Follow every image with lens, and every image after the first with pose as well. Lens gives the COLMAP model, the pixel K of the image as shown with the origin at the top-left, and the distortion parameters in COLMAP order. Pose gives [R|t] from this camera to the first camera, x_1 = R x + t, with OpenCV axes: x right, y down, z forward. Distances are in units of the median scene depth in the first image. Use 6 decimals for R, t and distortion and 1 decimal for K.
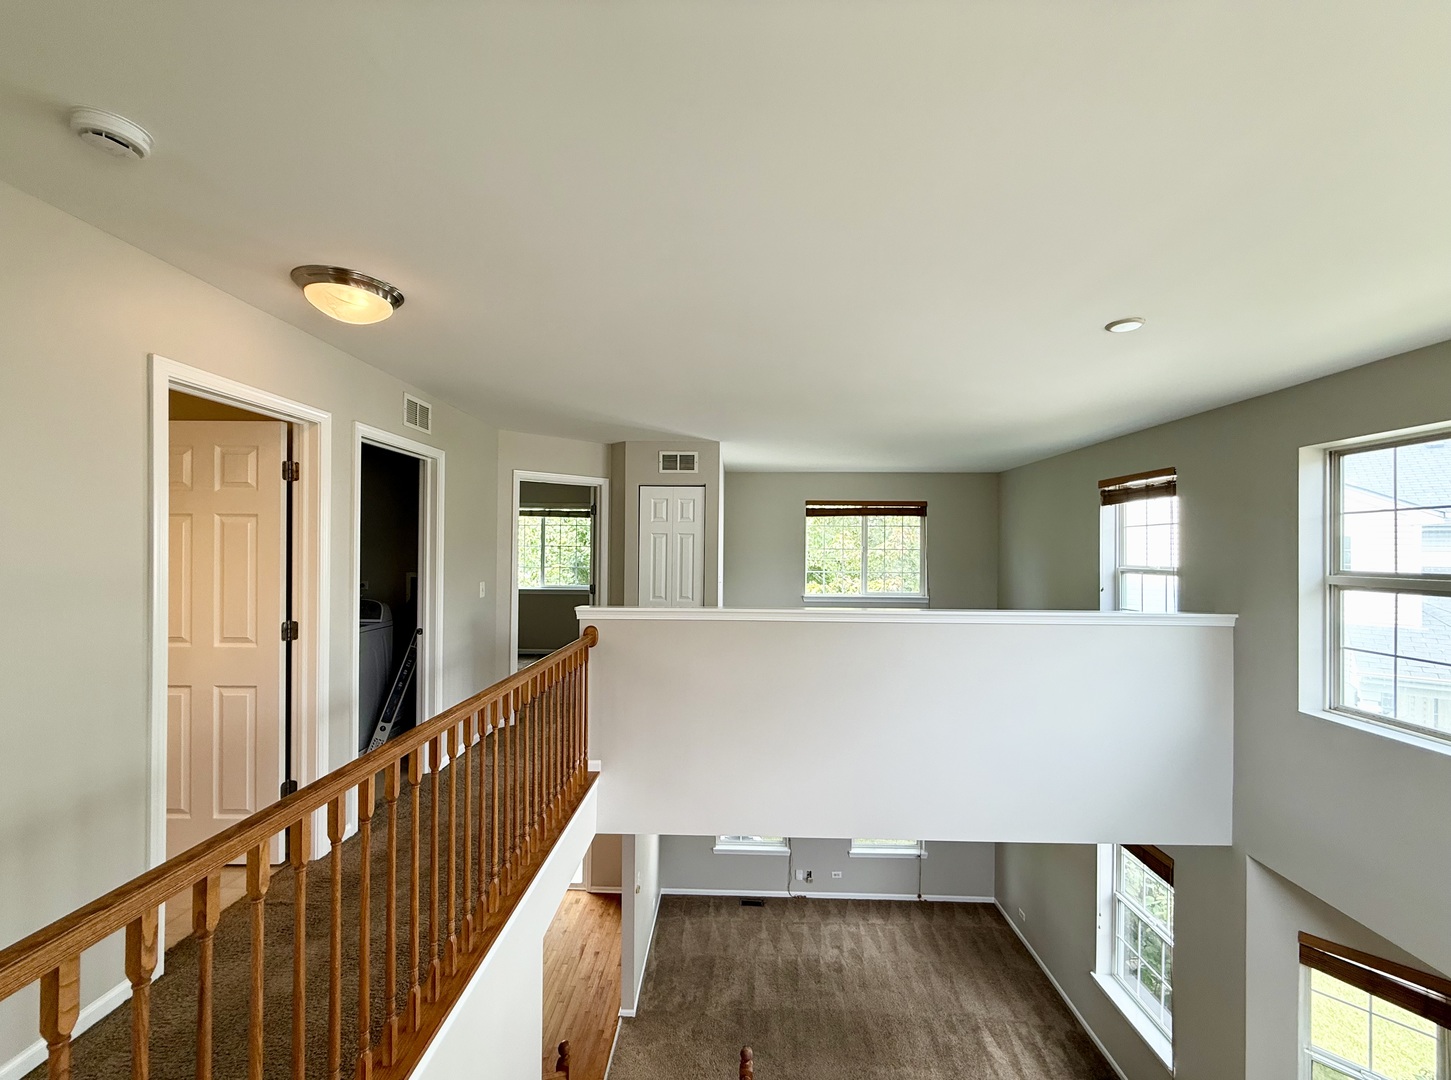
lens RADIAL K [[583.3, 0, 721.3], [0, 583.3, 550.7], [0, 0, 1]] dist [-0.000120, 0.000390]
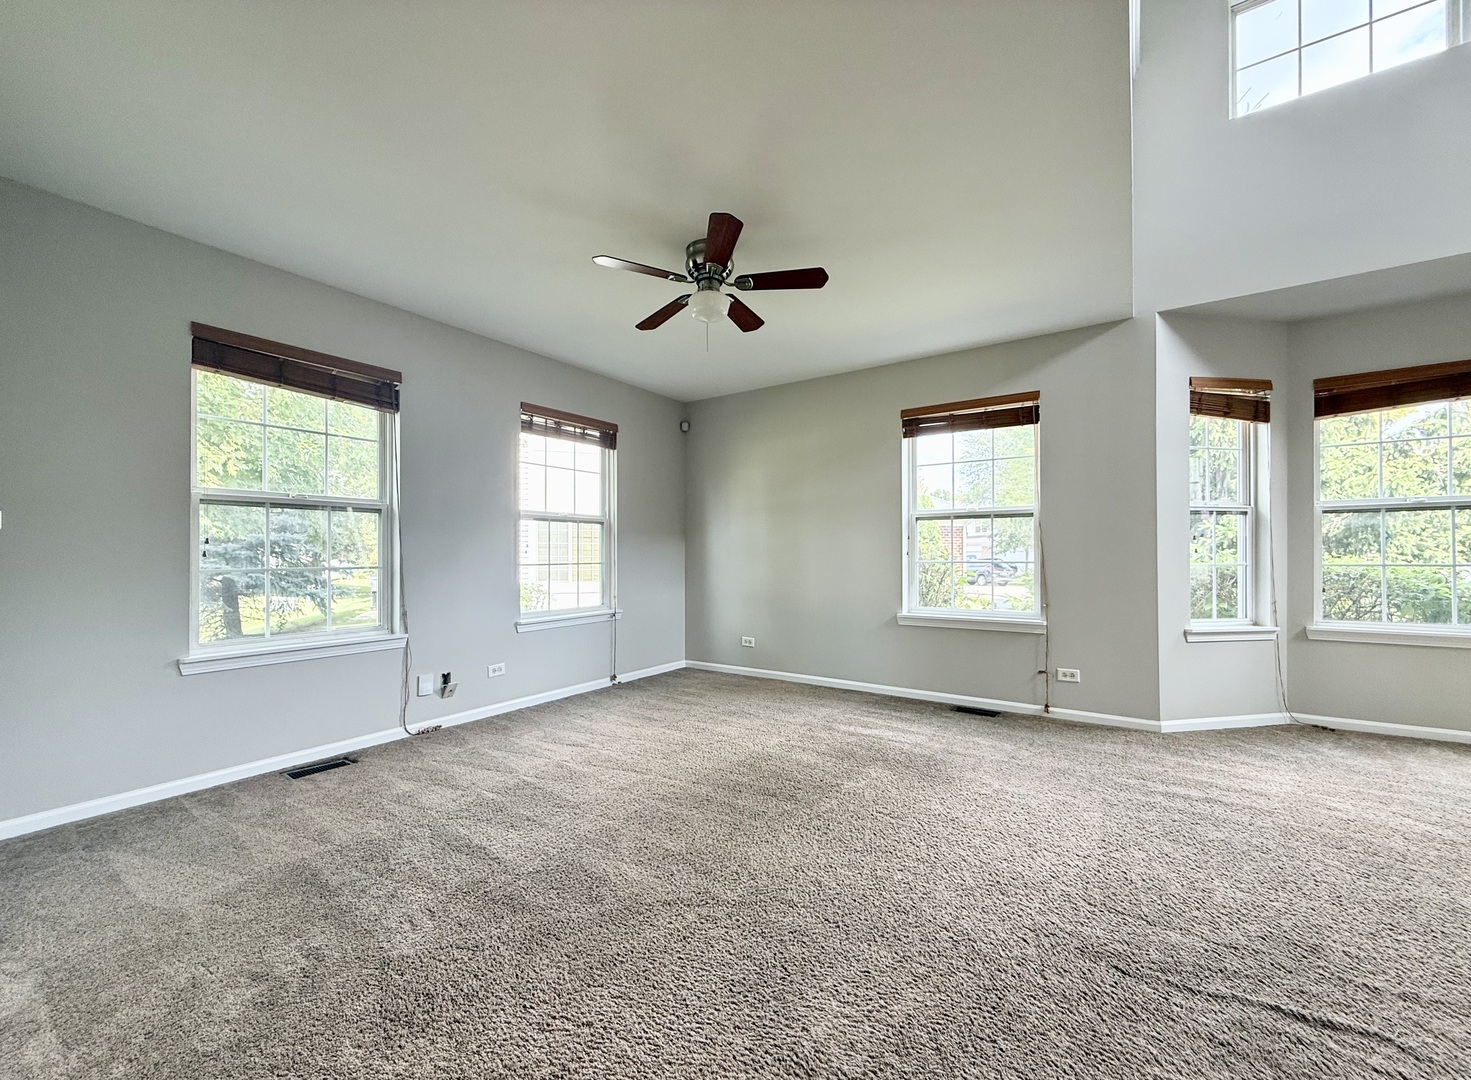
lens RADIAL K [[591.4, 0, 738.6], [0, 591.4, 550.4], [0, 0, 1]] dist [-0.000120, 0.000390]
pose [[0.538566, -0.006718, 0.842556, -0.150414], [0.010594, 0.999943, 0.001201, 0.512918], [-0.842517, 0.008279, 0.538607, 0.603774]]
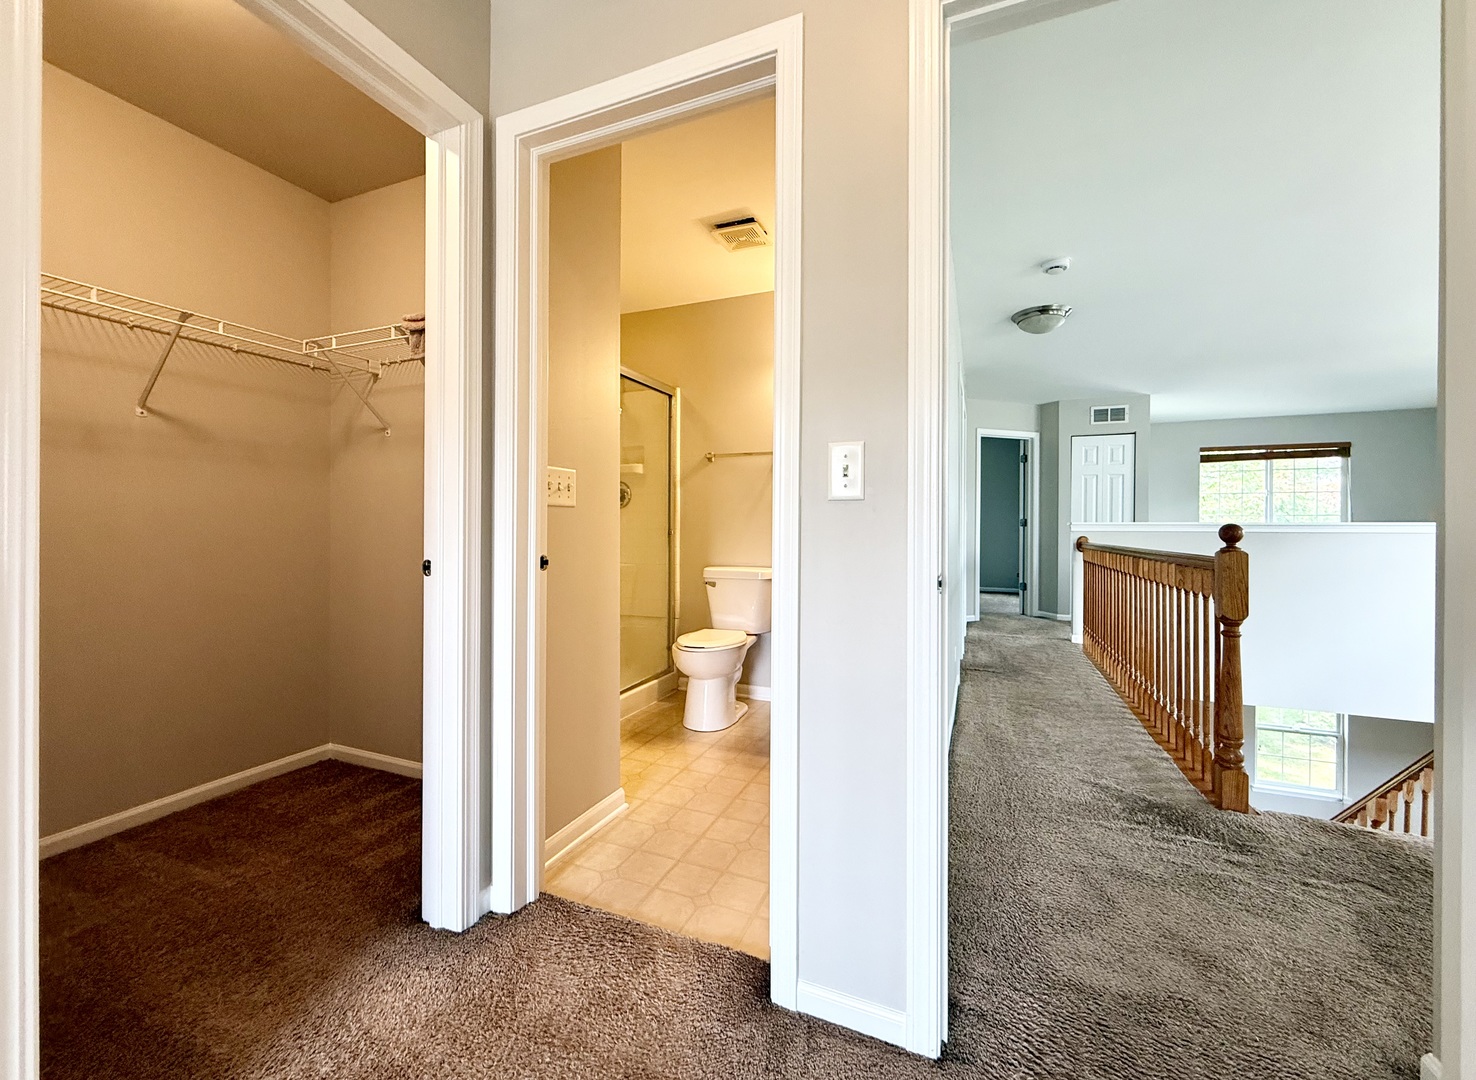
lens RADIAL K [[593.4, 0, 739.8], [0, 593.4, 530.9], [0, 0, 1]] dist [-0.000120, 0.000390]
pose [[0.935591, -0.003562, -0.353067, -0.293373], [0.004096, 0.999991, 0.000766, 0.069205], [0.353061, -0.002162, 0.935598, -0.343486]]
